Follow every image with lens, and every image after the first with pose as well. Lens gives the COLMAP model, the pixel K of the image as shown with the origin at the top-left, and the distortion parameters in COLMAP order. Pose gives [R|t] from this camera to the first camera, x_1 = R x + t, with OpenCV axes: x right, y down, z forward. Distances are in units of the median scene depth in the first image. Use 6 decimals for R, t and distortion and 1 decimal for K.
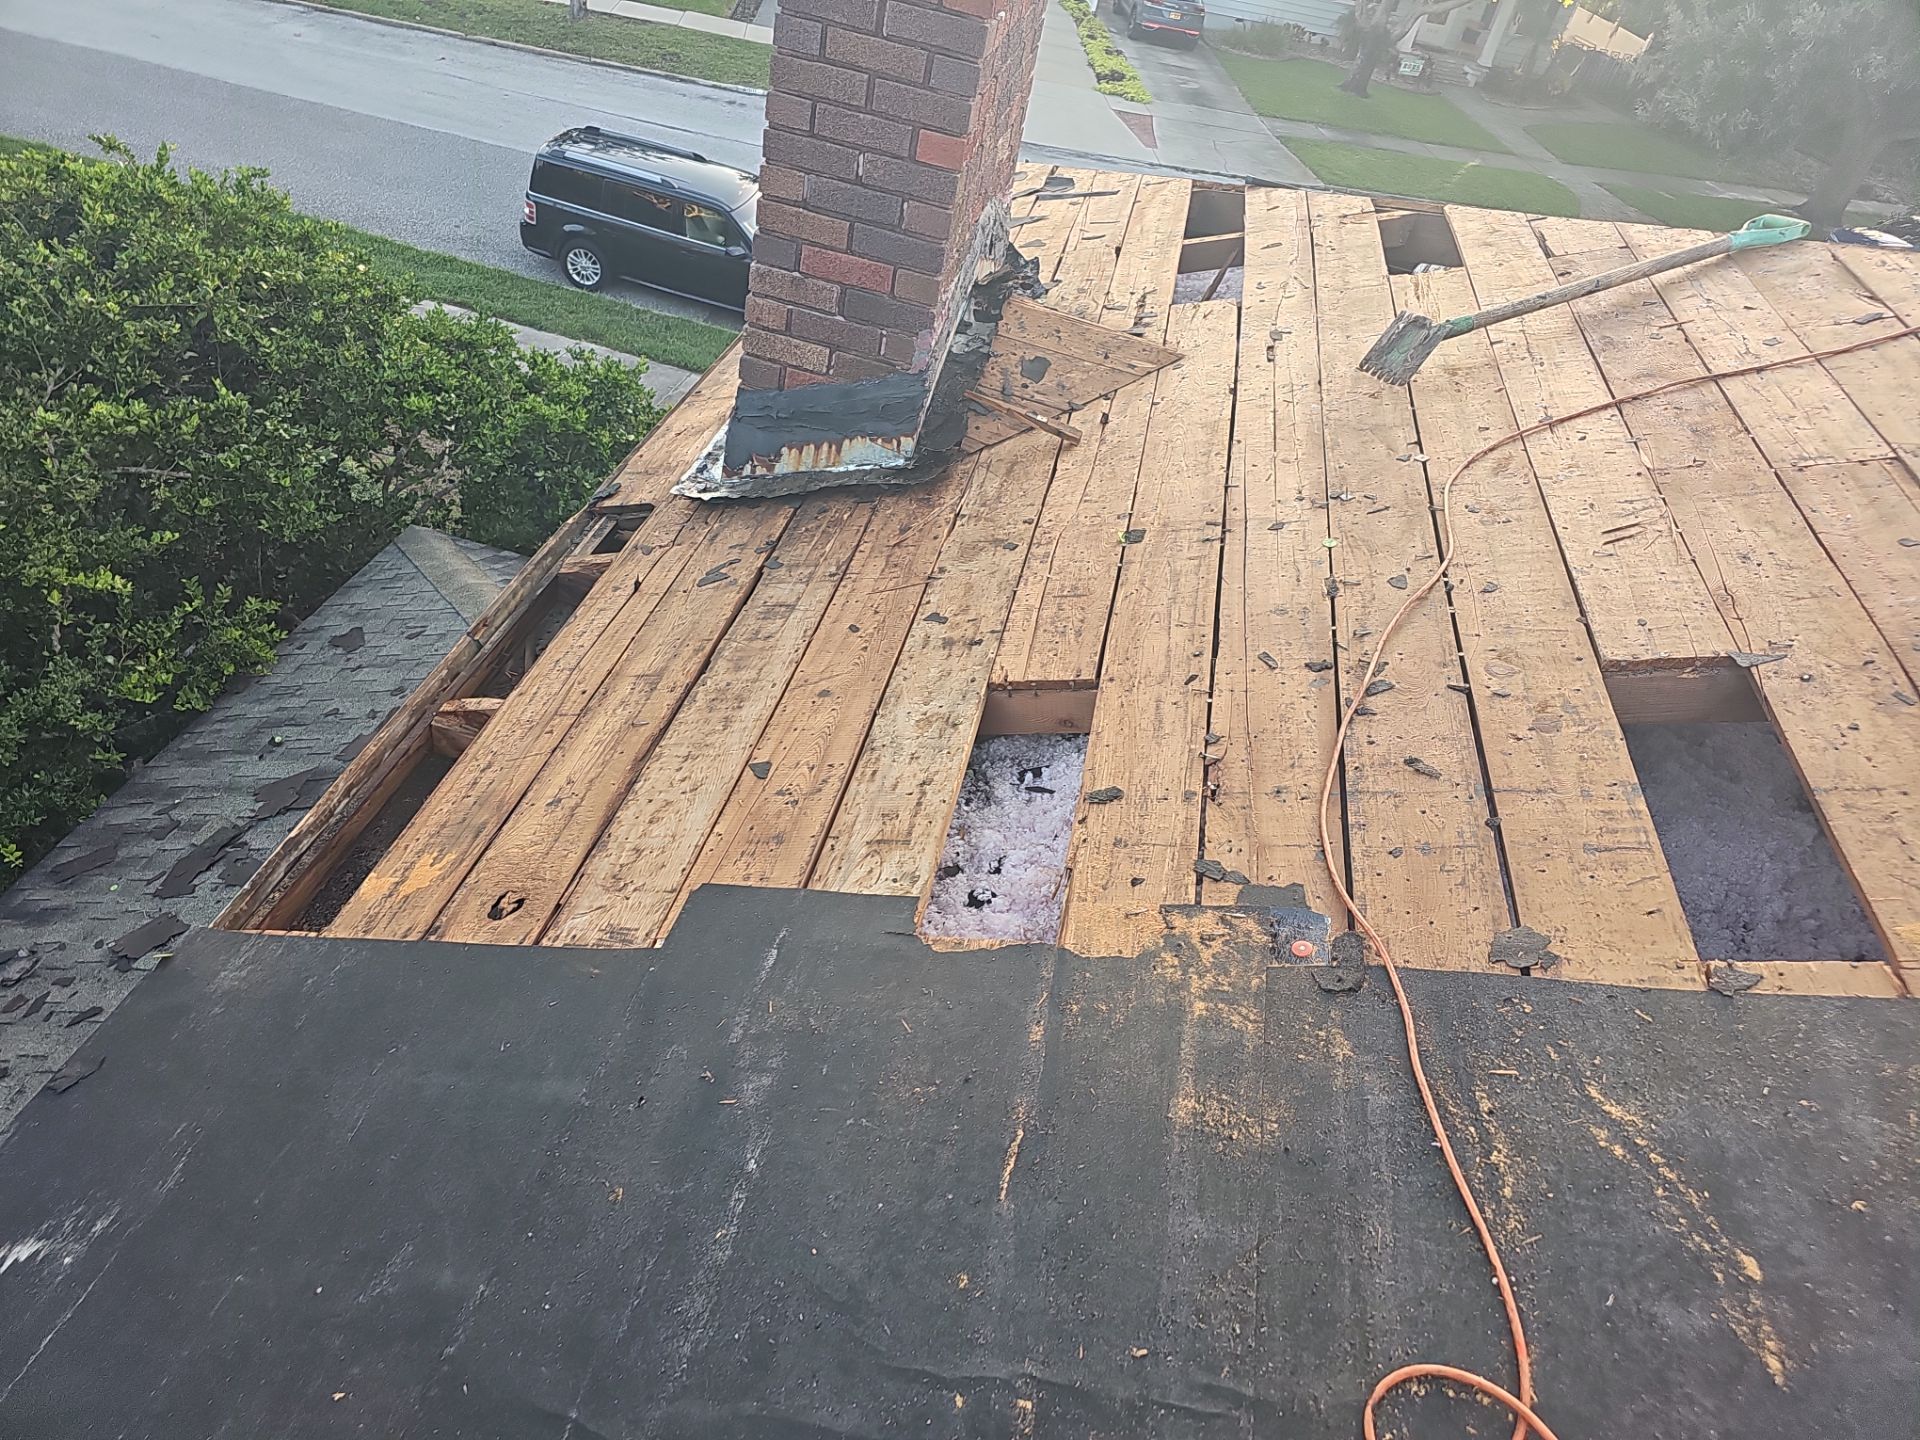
lens RADIAL K [[1219.8, 0, 957.9], [0, 1219.8, 732.3], [0, 0, 1]] dist [0.052707, -0.034106]
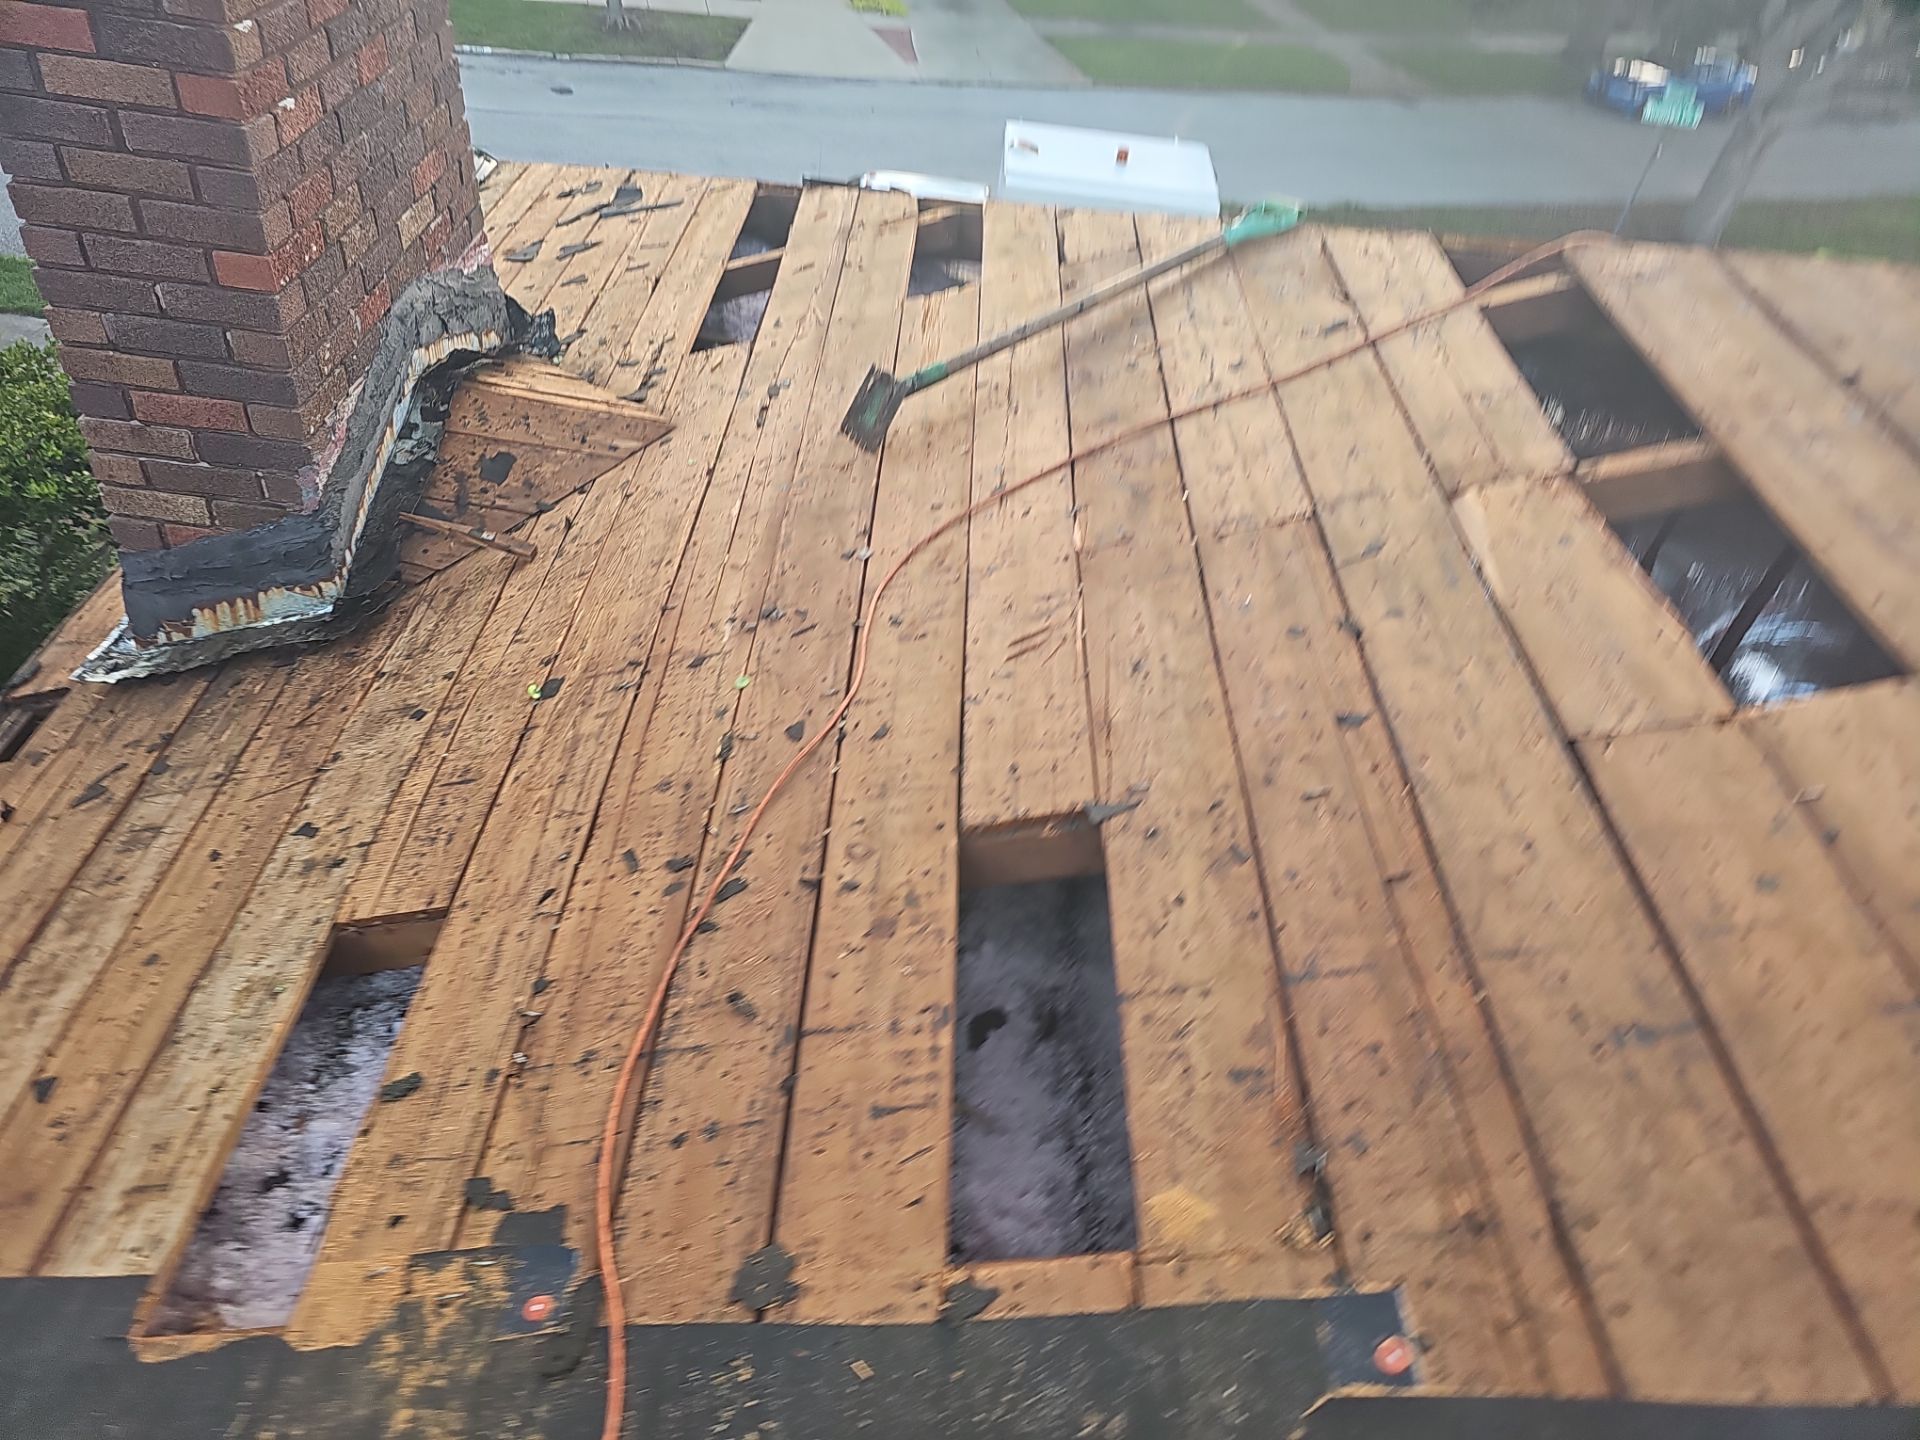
lens RADIAL K [[1219.8, 0, 943.8], [0, 1219.8, 726.7], [0, 0, 1]] dist [0.052707, -0.034106]
pose [[0.985570, -0.153923, 0.070430, 0.340109], [0.149948, 0.986953, 0.058643, -0.136617], [-0.078538, -0.047236, 0.995791, 0.094759]]
